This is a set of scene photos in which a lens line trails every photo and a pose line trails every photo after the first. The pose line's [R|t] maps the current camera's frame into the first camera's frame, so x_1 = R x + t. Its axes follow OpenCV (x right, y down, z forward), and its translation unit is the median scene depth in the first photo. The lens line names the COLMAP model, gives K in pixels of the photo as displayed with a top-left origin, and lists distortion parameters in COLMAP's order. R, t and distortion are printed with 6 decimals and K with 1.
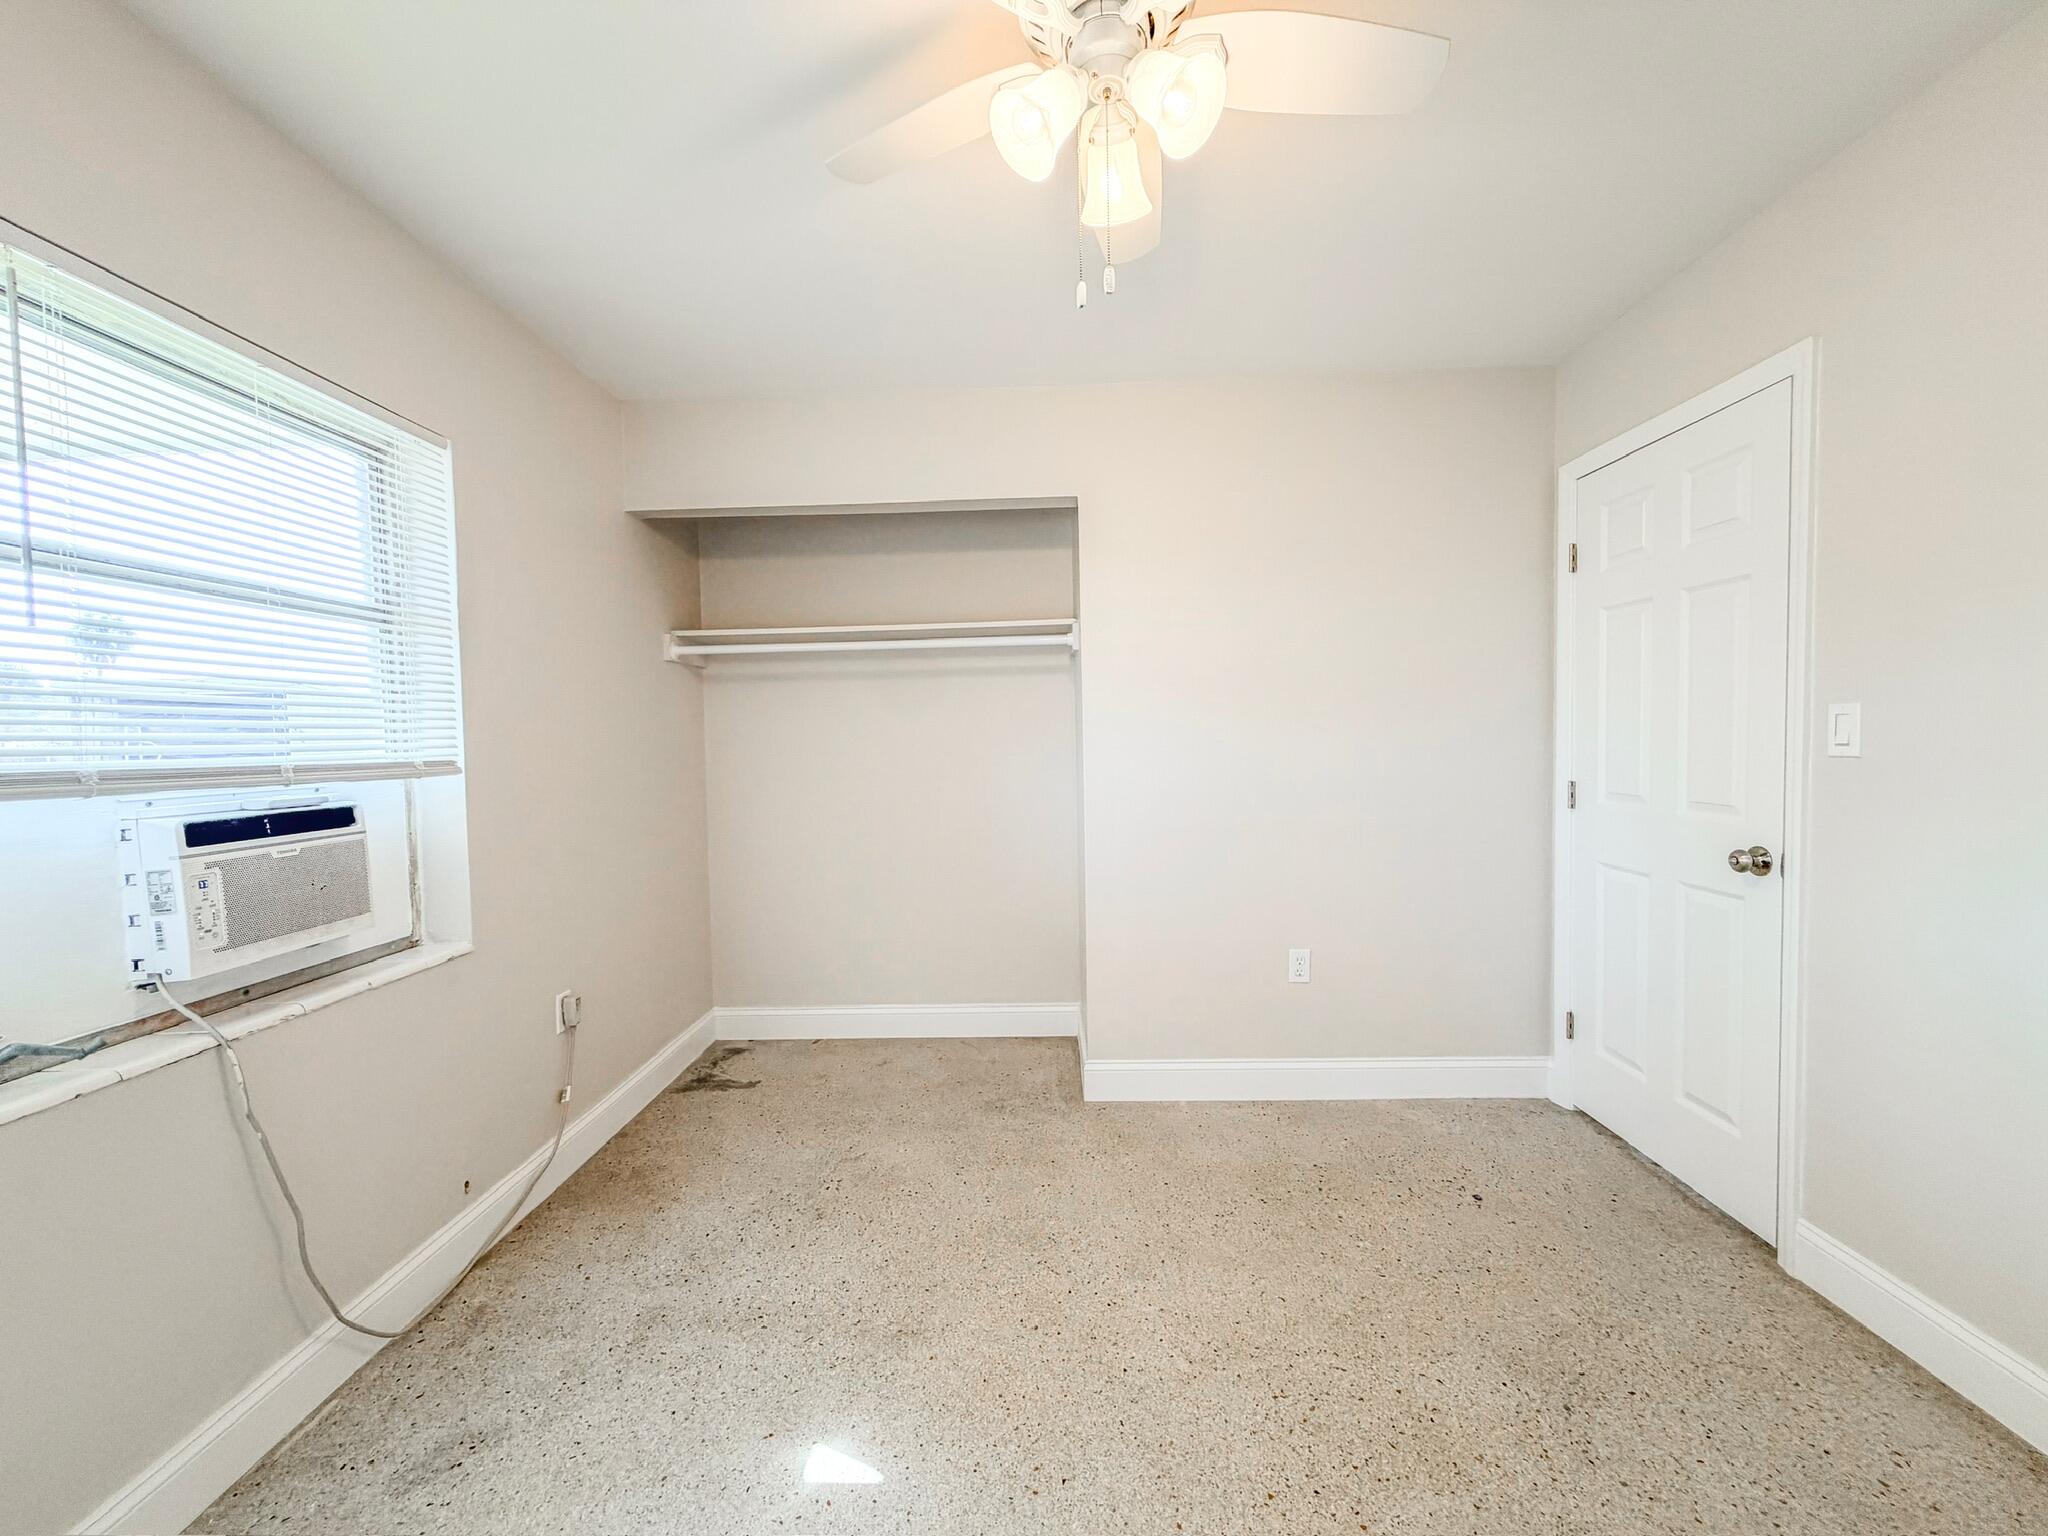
lens RADIAL K [[820.9, 0, 1024.0], [0, 820.9, 768.0], [0, 0, 1]] dist [0.000302, 0.000054]
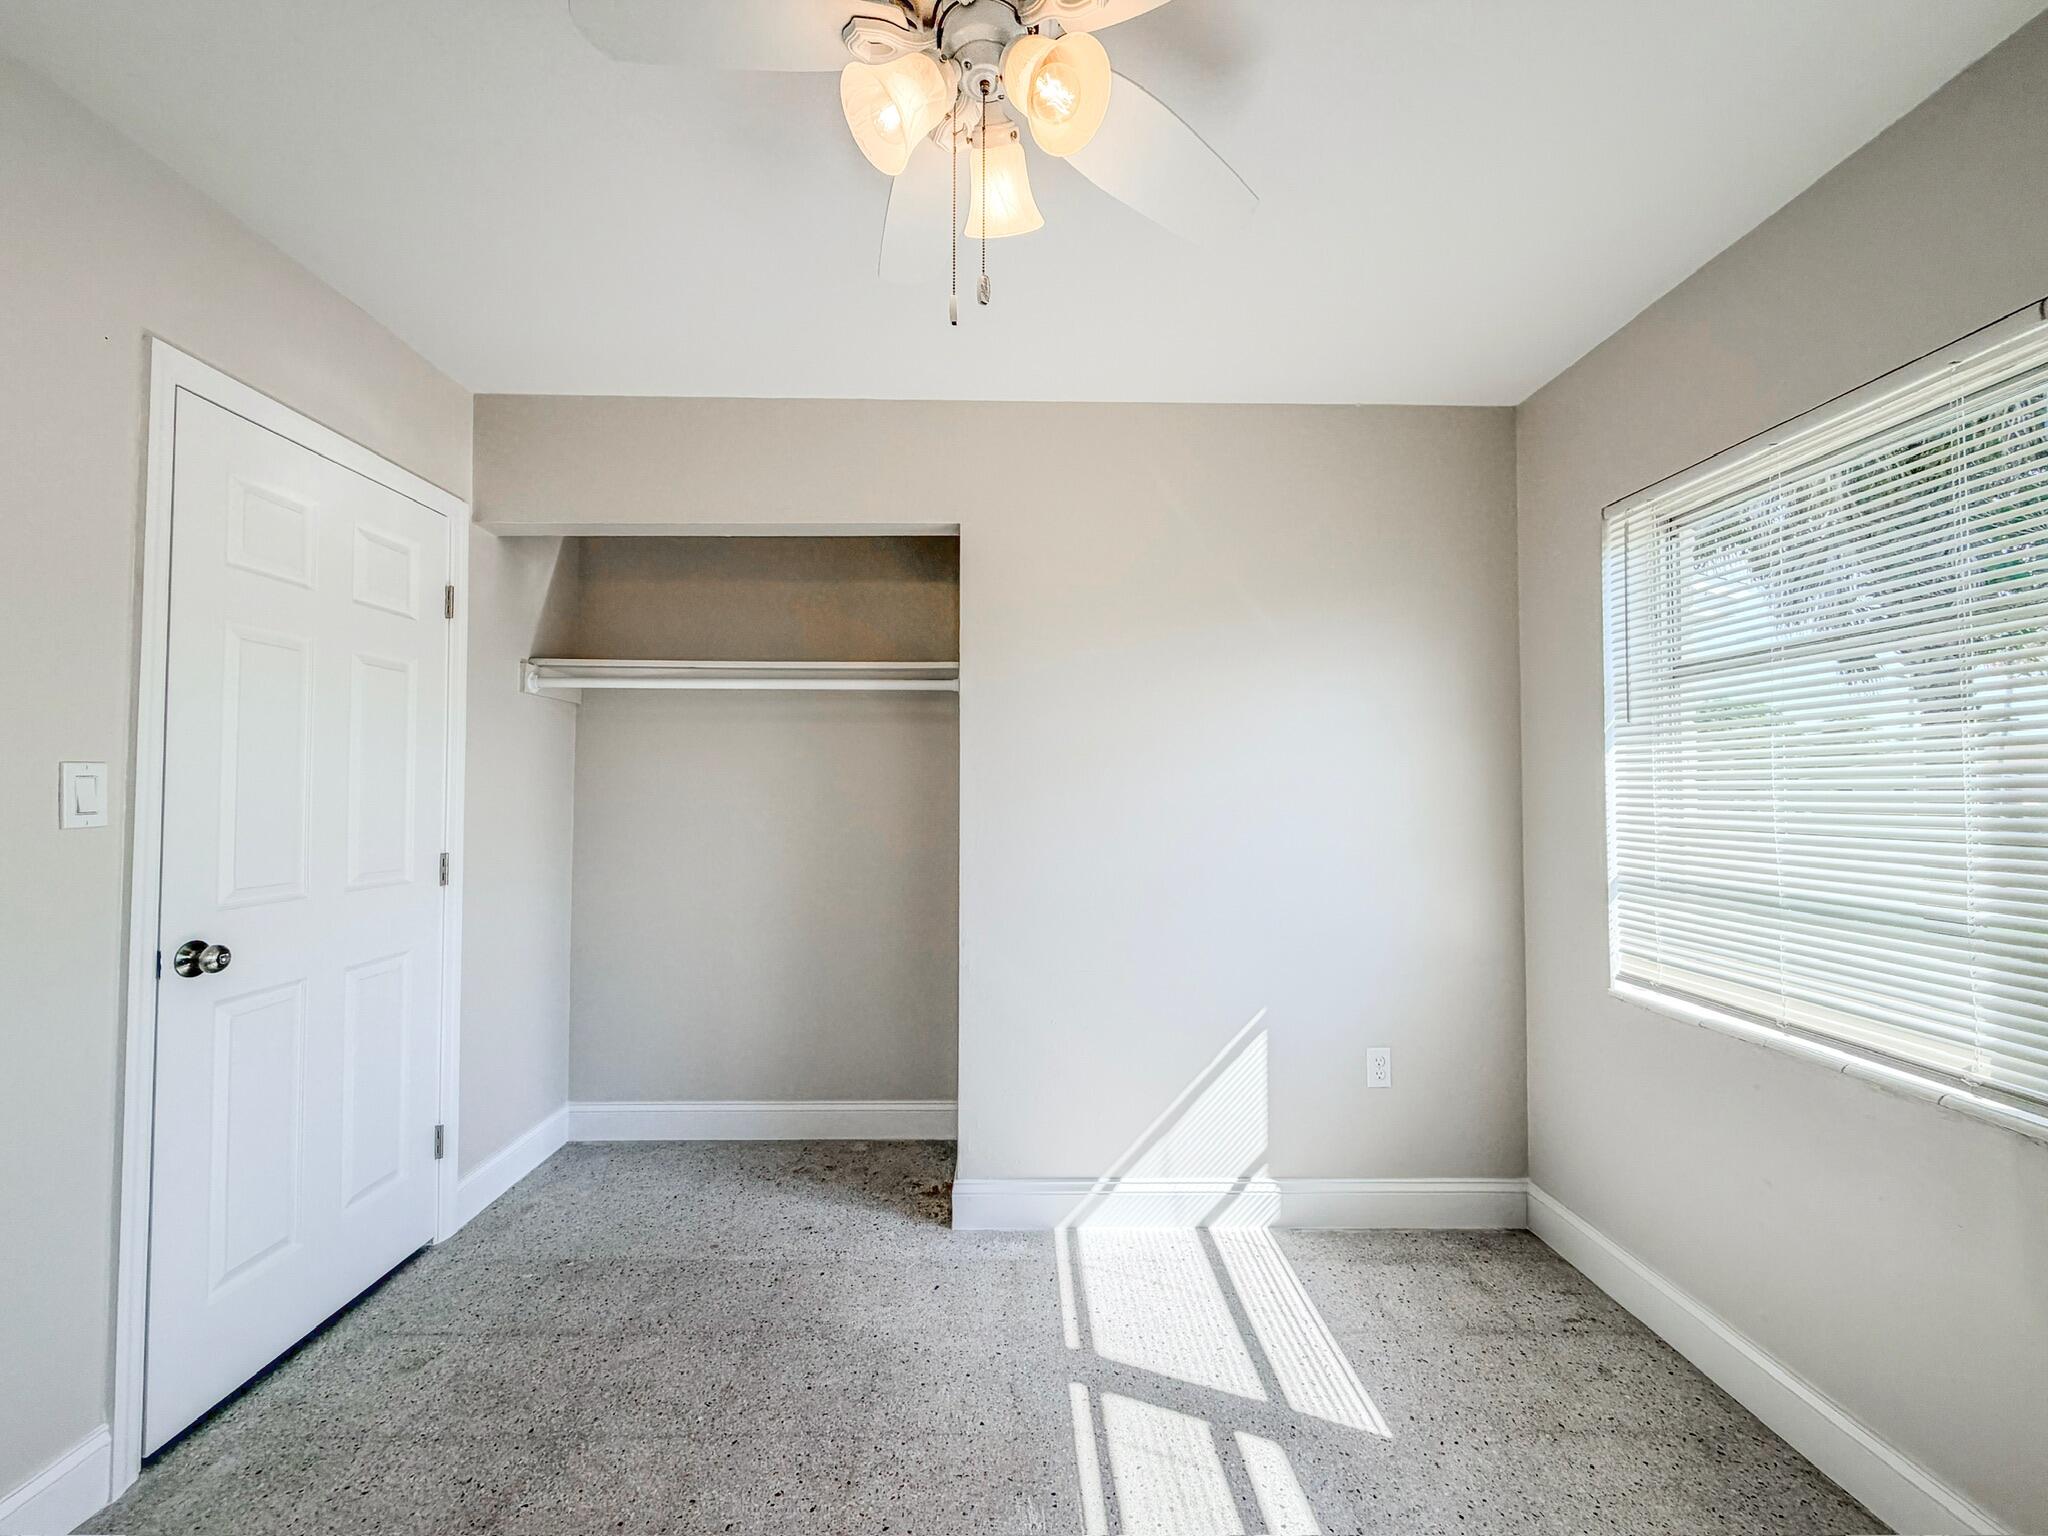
lens RADIAL K [[820.9, 0, 1024.0], [0, 820.9, 768.0], [0, 0, 1]] dist [0.000302, 0.000054]
pose [[-0.999787, 0.007999, -0.019031, 0.070678], [0.007891, 0.999952, 0.005721, -0.058941], [0.019076, 0.005570, -0.999803, 1.510633]]
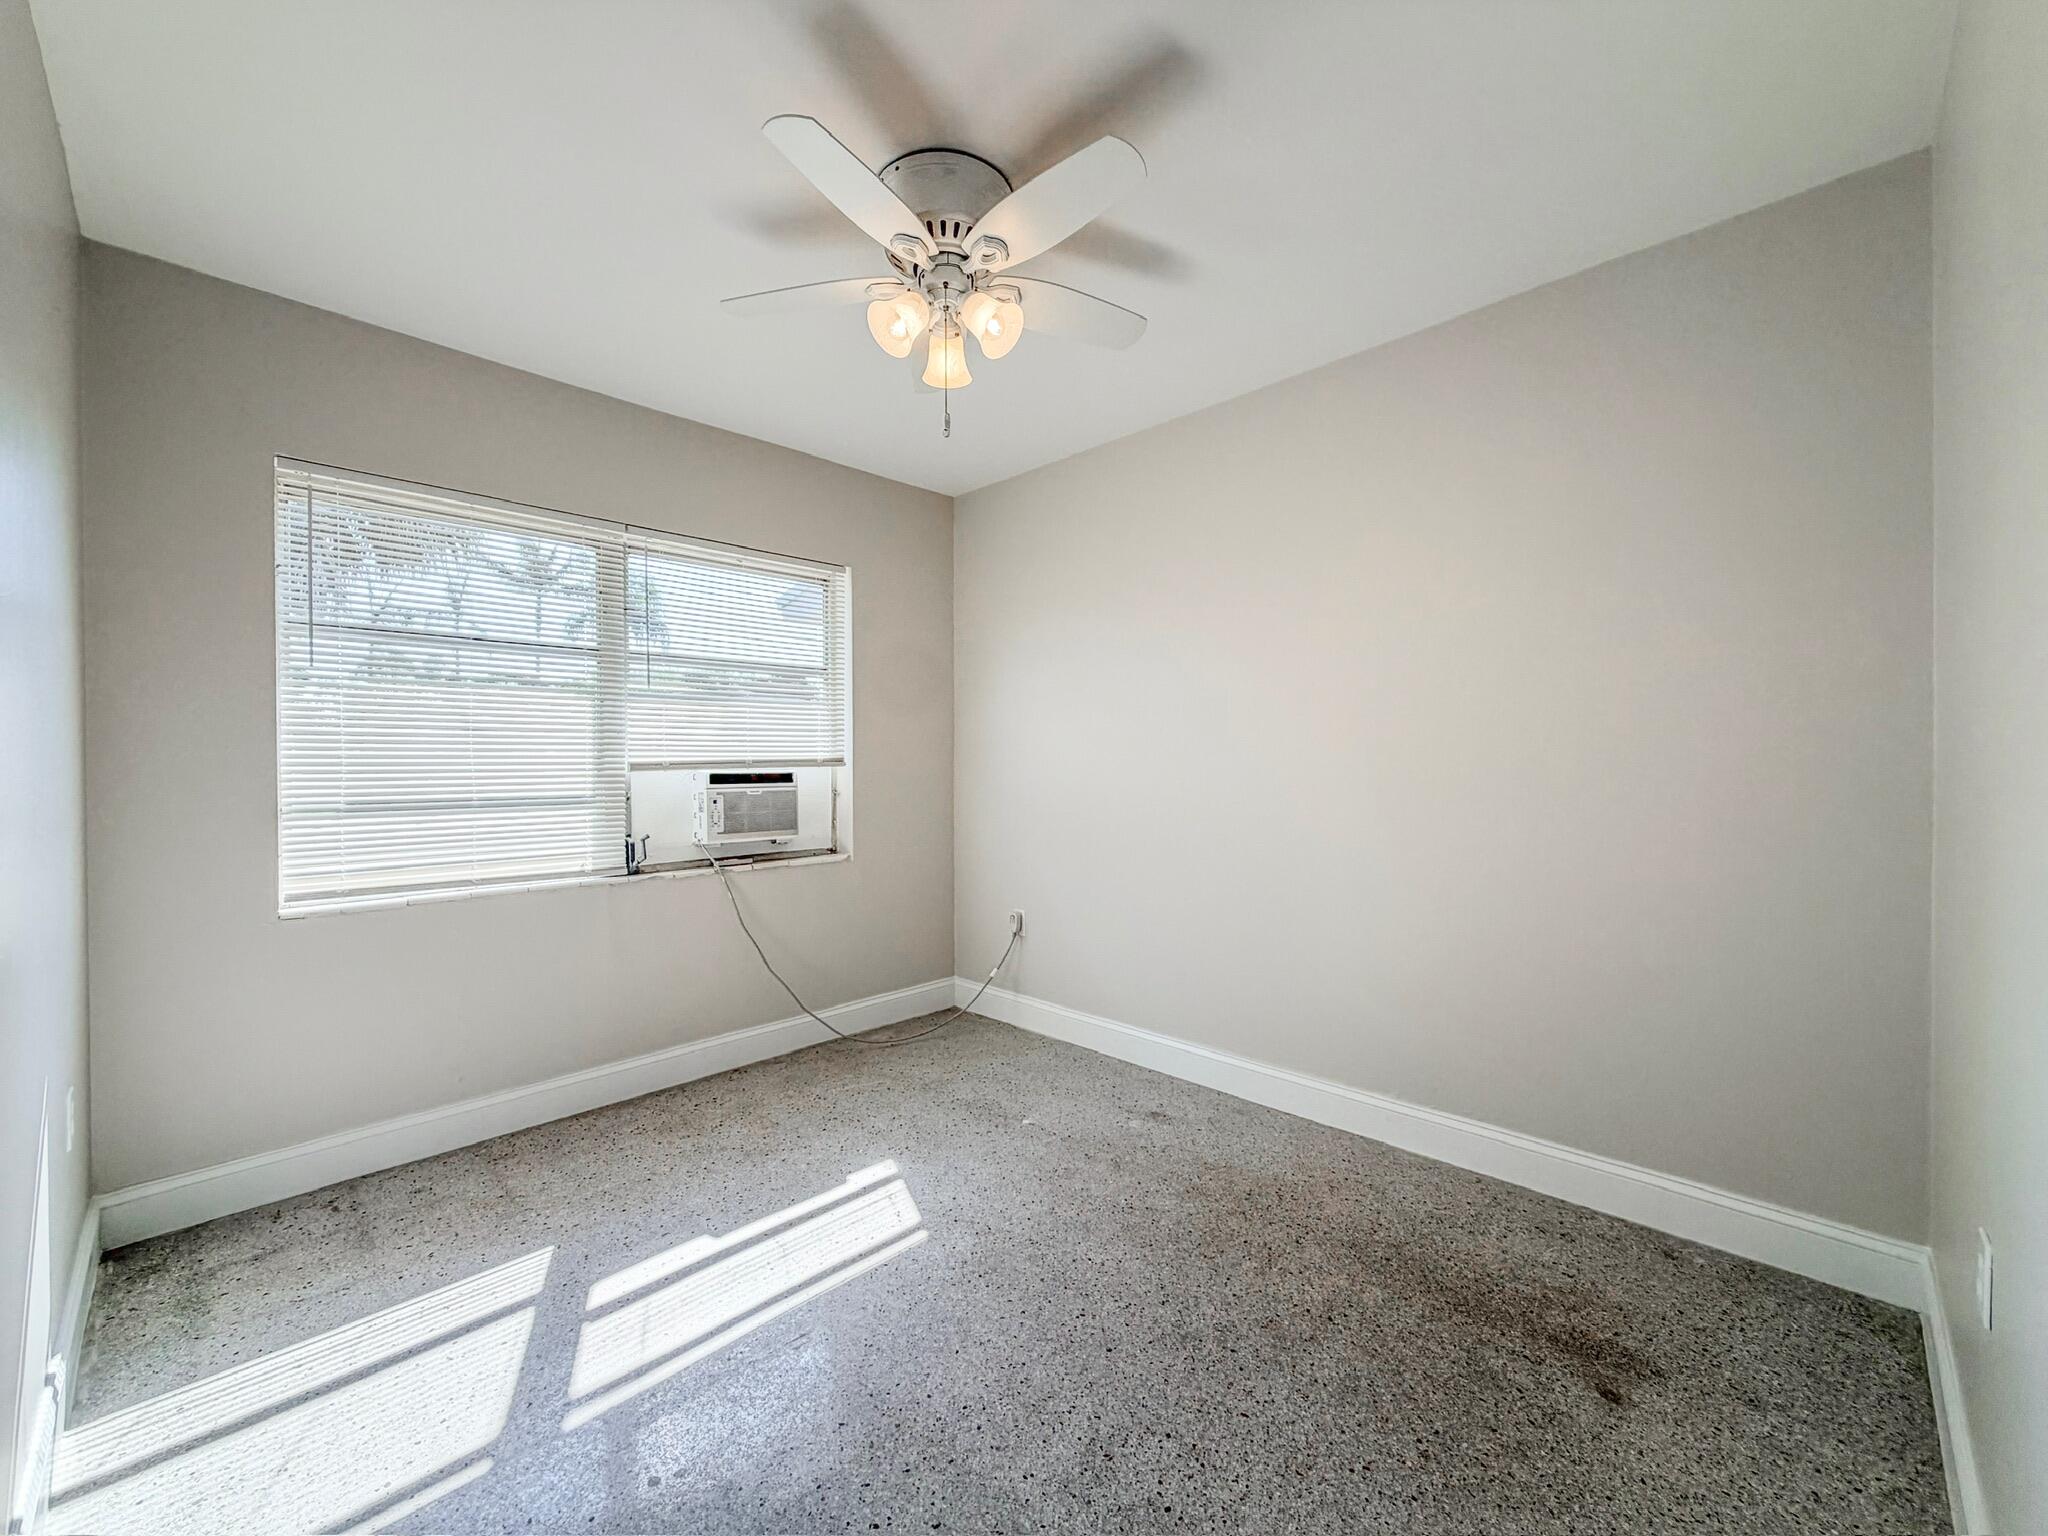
lens RADIAL K [[820.9, 0, 1024.0], [0, 820.9, 768.0], [0, 0, 1]] dist [0.000302, 0.000054]
pose [[0.718260, 0.014199, -0.695630, 1.039339], [-0.029082, 0.999531, -0.009627, 0.045769], [0.695167, 0.027145, 0.718336, -0.001996]]
